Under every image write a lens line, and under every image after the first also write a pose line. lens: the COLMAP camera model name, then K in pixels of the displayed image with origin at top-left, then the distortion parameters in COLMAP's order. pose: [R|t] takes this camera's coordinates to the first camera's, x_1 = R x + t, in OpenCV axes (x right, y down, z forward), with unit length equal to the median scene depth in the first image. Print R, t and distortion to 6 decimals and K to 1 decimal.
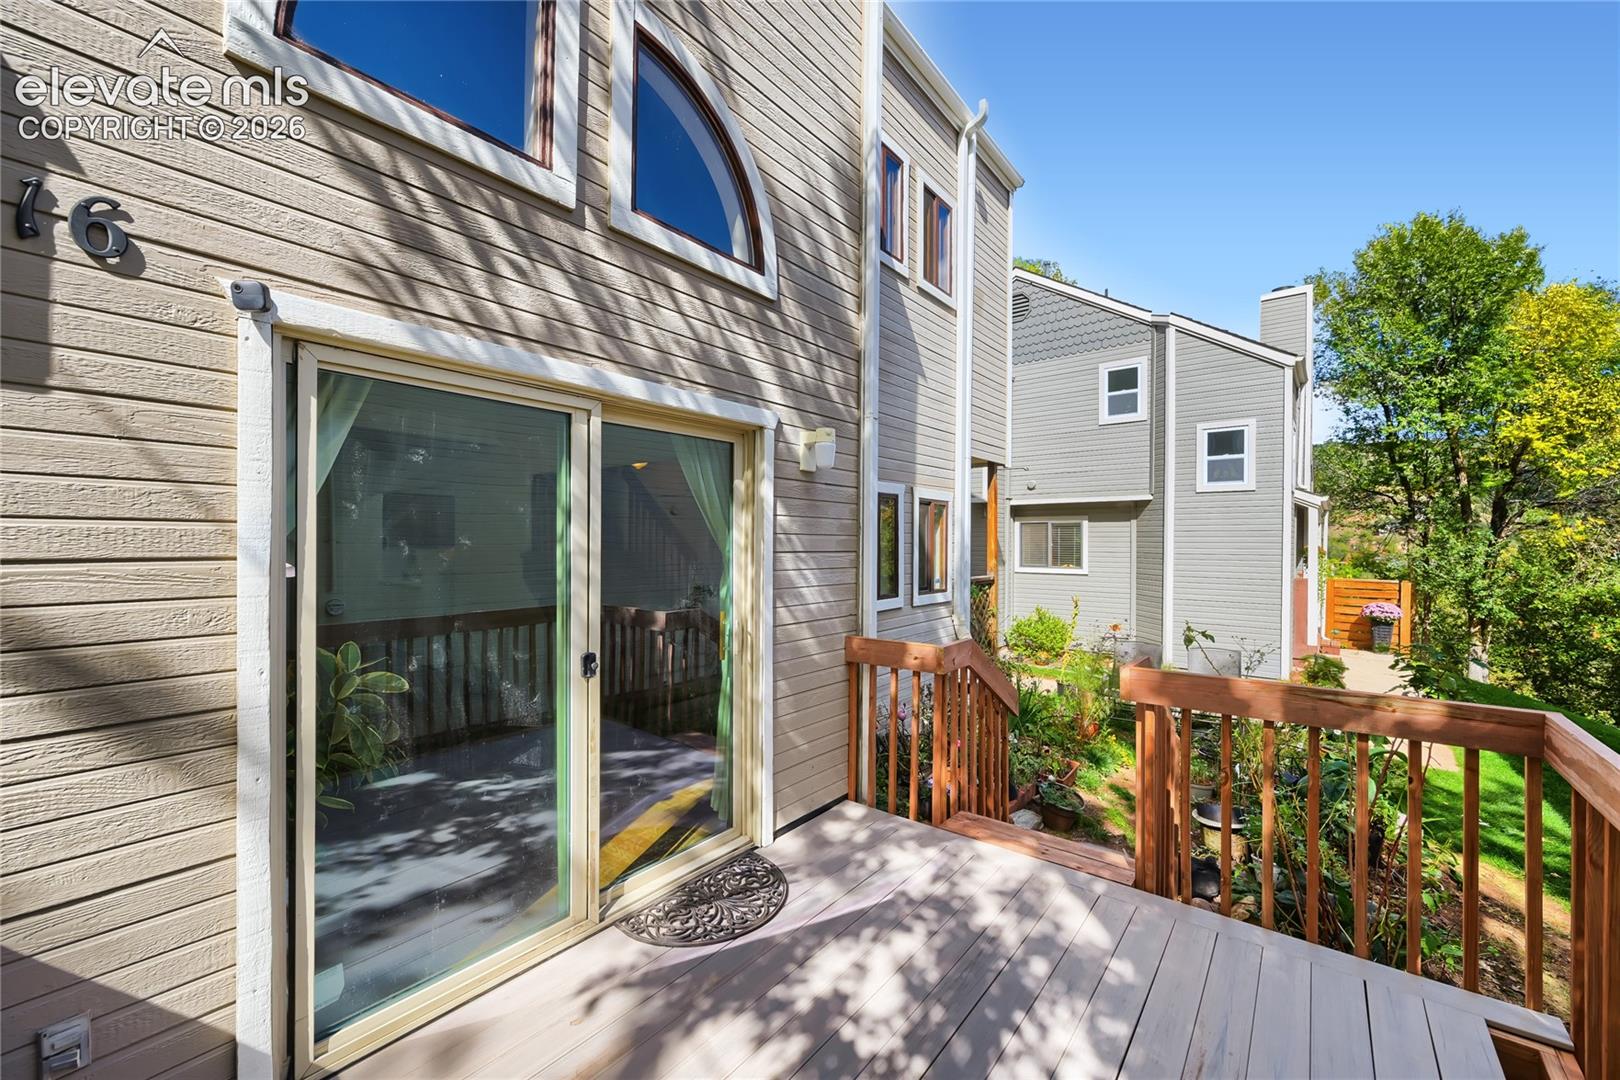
lens RADIAL K [[636.6, 0, 814.4], [0, 636.6, 544.7], [0, 0, 1]] dist [0.000331, 0.000306]
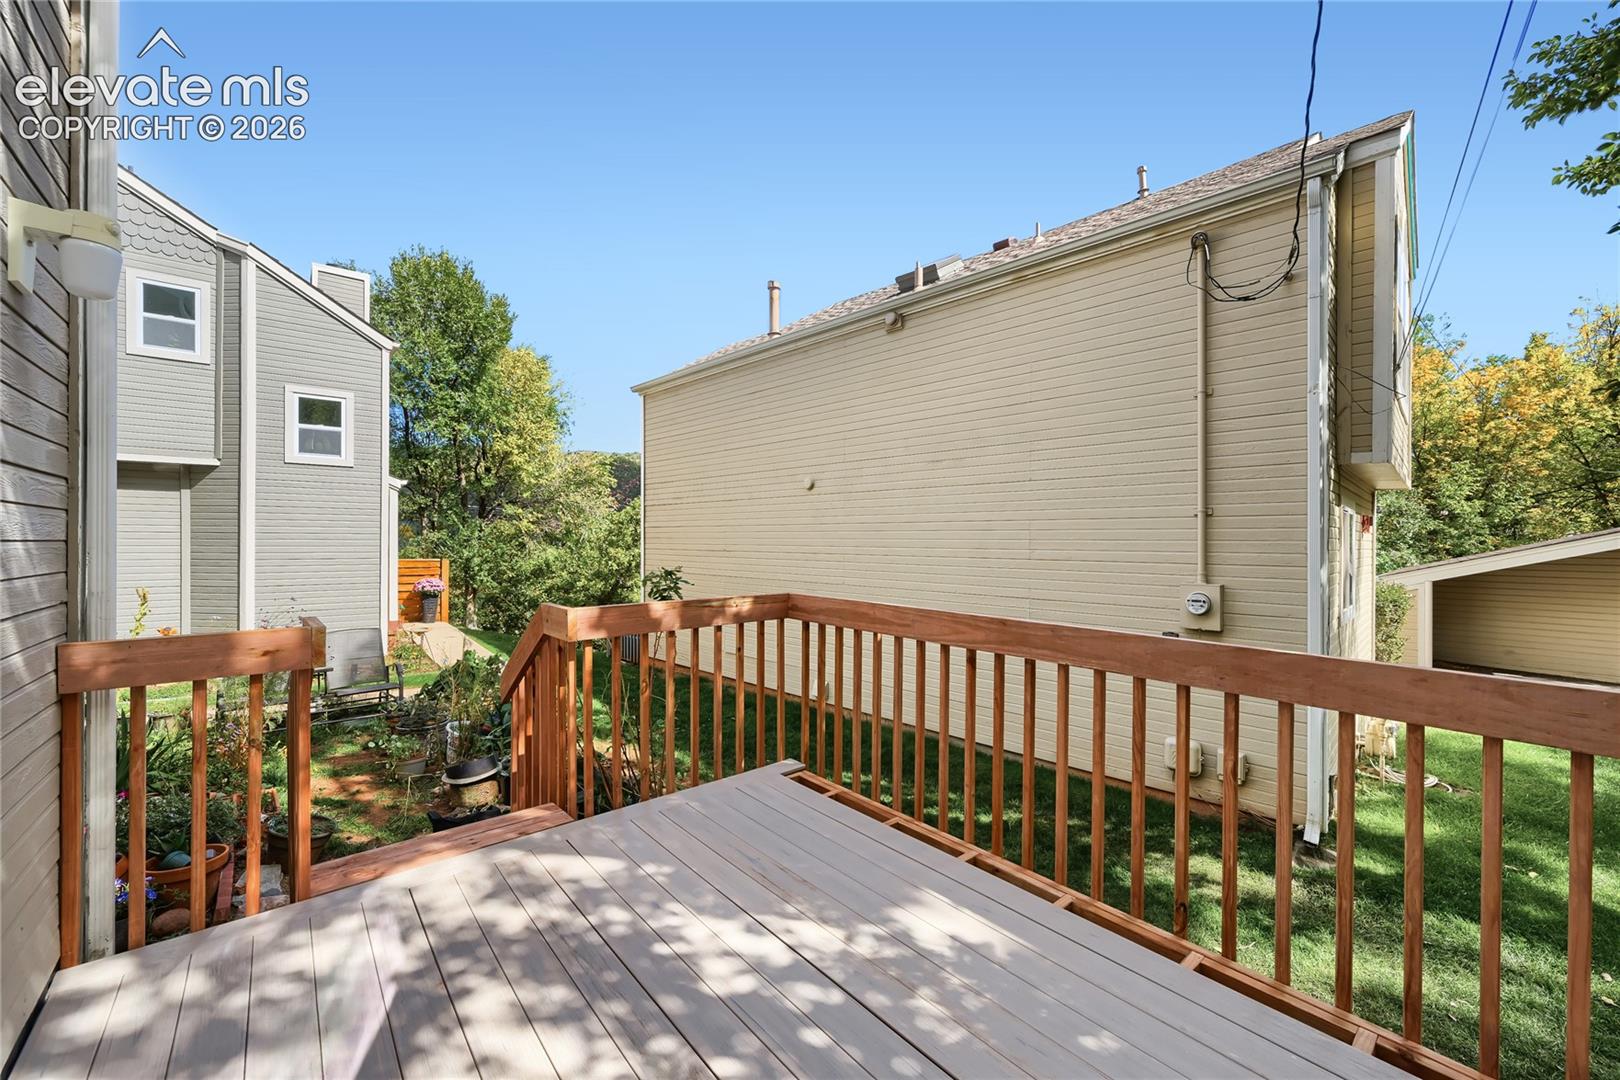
lens RADIAL K [[628.4, 0, 820.7], [0, 628.4, 545.4], [0, 0, 1]] dist [0.000701, 0.000135]
pose [[0.188591, -0.012811, 0.981972, -0.117789], [0.000320, 0.999916, 0.012984, 0.021898], [-0.982056, -0.002135, 0.188579, 0.117261]]
